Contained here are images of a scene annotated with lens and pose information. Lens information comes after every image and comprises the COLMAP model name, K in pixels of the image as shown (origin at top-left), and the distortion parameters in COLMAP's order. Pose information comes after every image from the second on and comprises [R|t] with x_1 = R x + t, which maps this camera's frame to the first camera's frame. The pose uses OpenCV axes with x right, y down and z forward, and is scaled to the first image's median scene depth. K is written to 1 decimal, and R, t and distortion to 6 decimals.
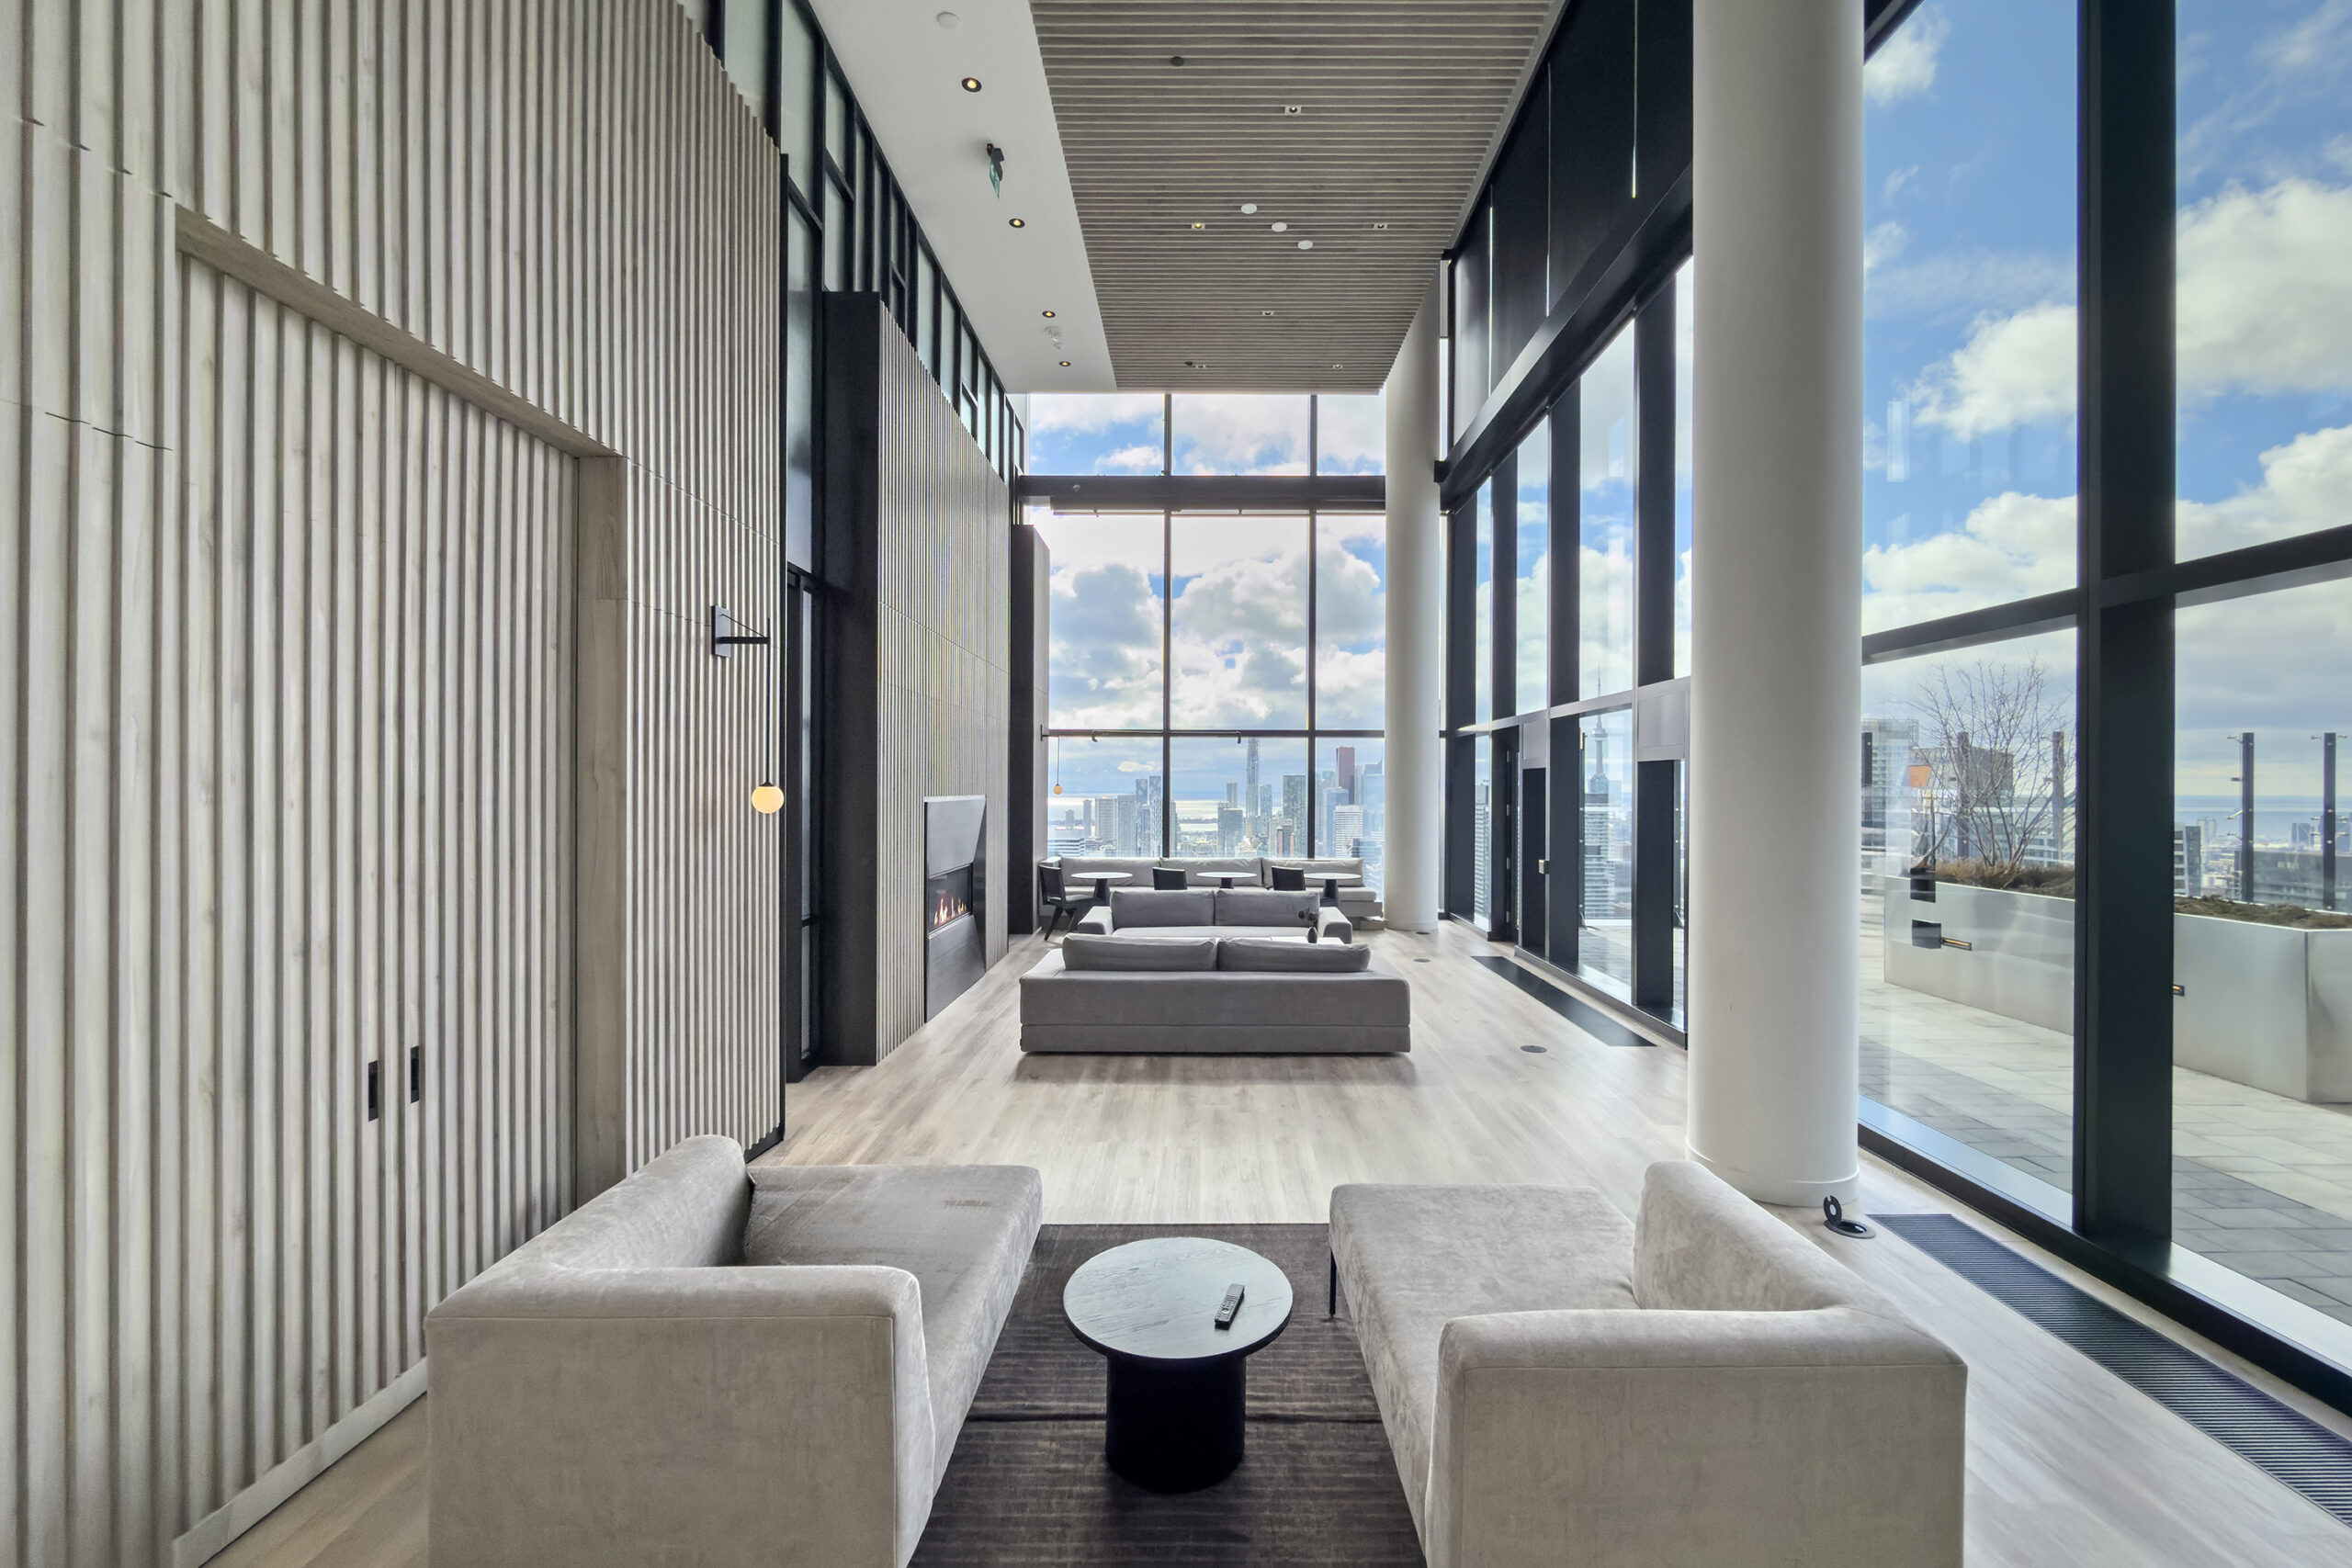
lens RADIAL K [[943.6, 0, 1192.7], [0, 943.6, 785.4], [0, 0, 1]] dist [0.000472, 0.000425]
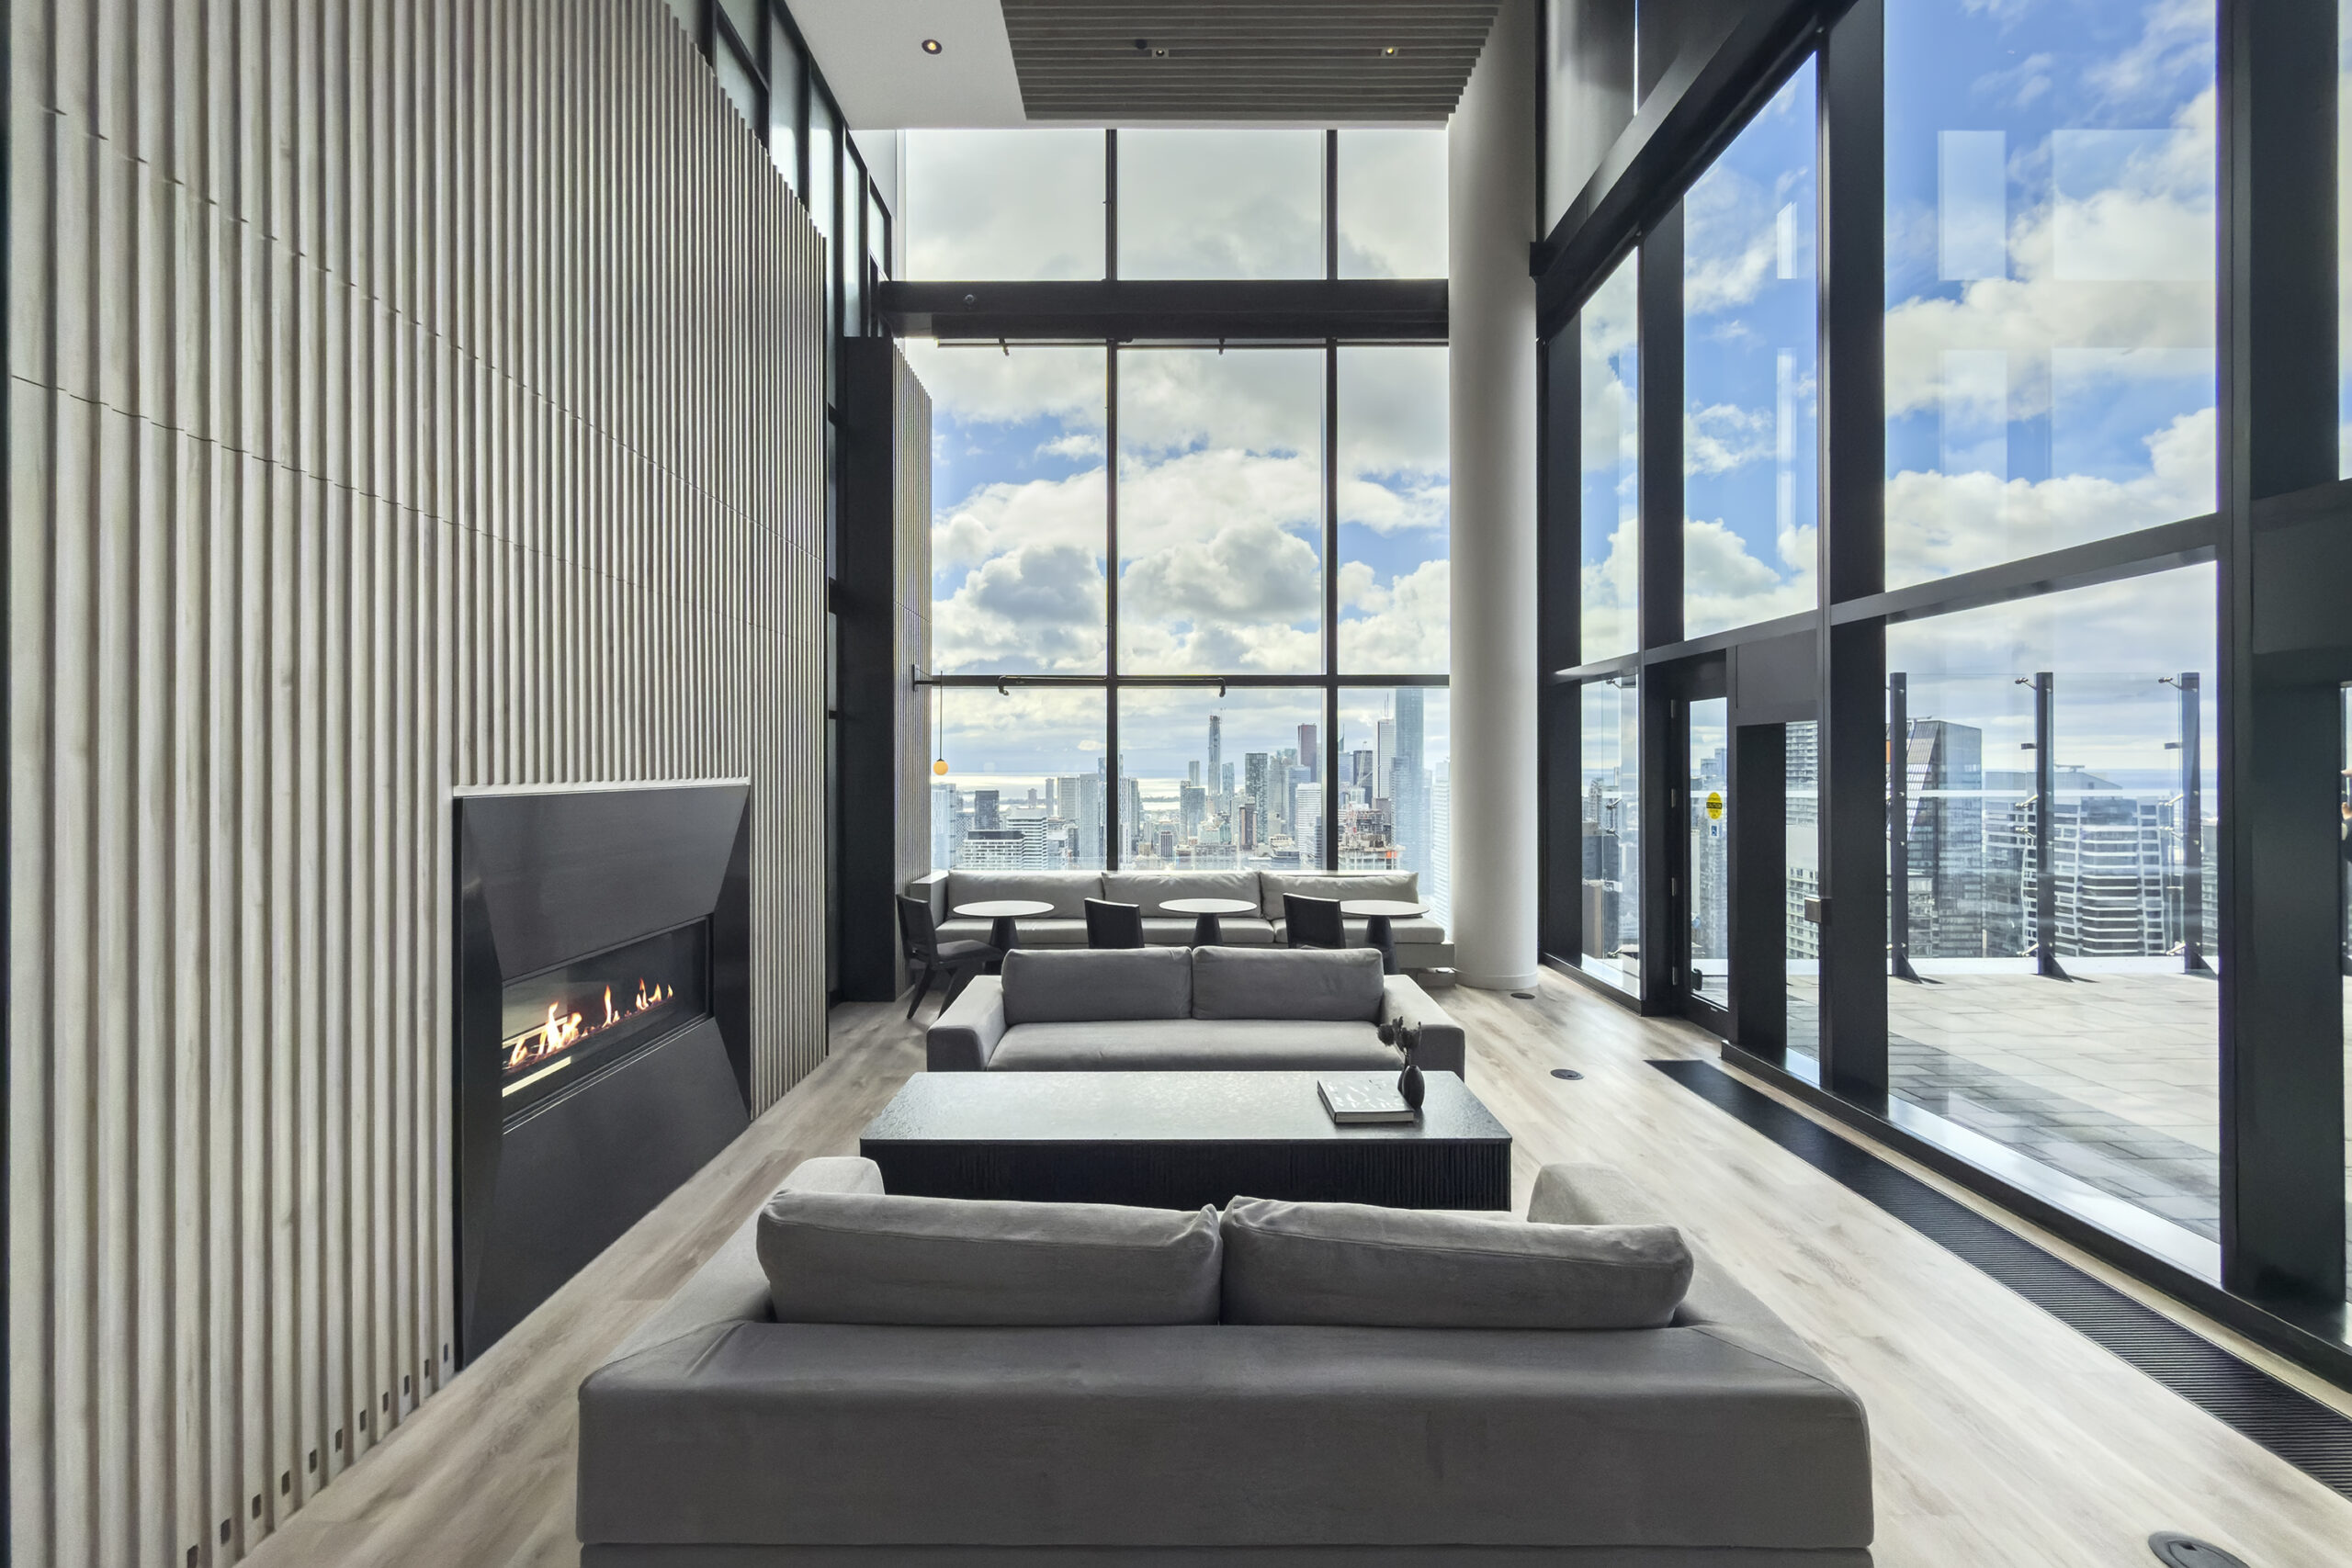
lens RADIAL K [[943.6, 0, 1171.1], [0, 943.6, 765.7], [0, 0, 1]] dist [0.000472, 0.000425]
pose [[0.999829, -0.006985, 0.017148, 0.002166], [0.006944, 0.999973, 0.002479, 0.002106], [-0.017165, -0.002360, 0.999850, 0.363577]]
